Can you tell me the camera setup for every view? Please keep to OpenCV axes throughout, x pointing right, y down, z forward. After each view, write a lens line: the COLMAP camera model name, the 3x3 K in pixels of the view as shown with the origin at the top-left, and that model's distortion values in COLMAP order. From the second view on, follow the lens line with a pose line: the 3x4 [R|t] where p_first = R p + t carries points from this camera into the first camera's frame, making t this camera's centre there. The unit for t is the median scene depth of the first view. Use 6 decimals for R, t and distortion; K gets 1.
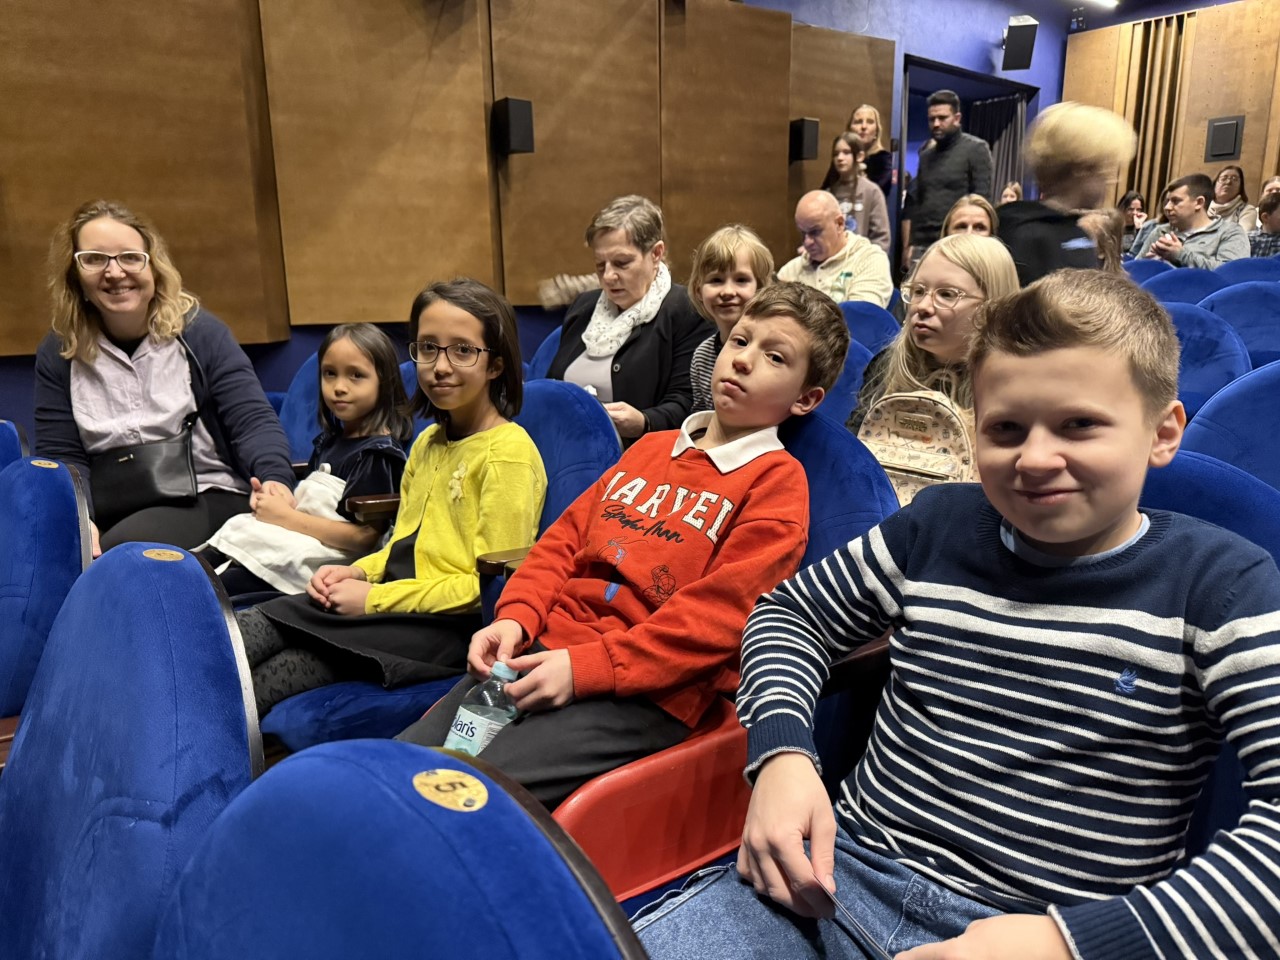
lens RADIAL K [[886.9, 0, 627.3], [0, 886.9, 479.1], [0, 0, 1]] dist [0.009995, -0.009687]
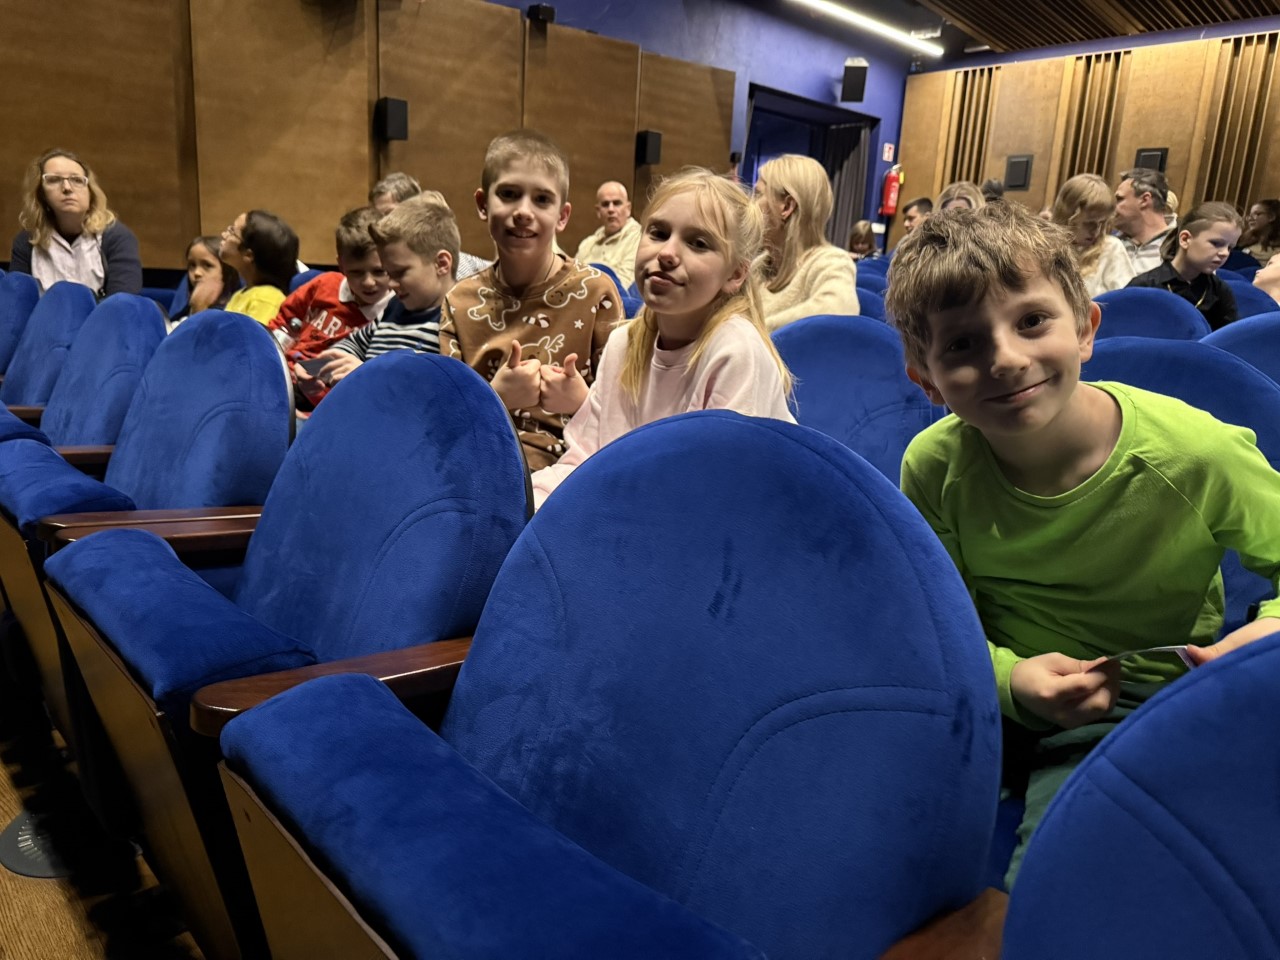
lens RADIAL K [[886.9, 0, 629.3], [0, 886.9, 475.2], [0, 0, 1]] dist [0.009995, -0.009687]
pose [[0.997100, 0.058982, 0.048082, 0.180013], [-0.059095, 0.998252, 0.000934, 0.095309], [-0.047943, -0.003773, 0.998843, -0.301172]]
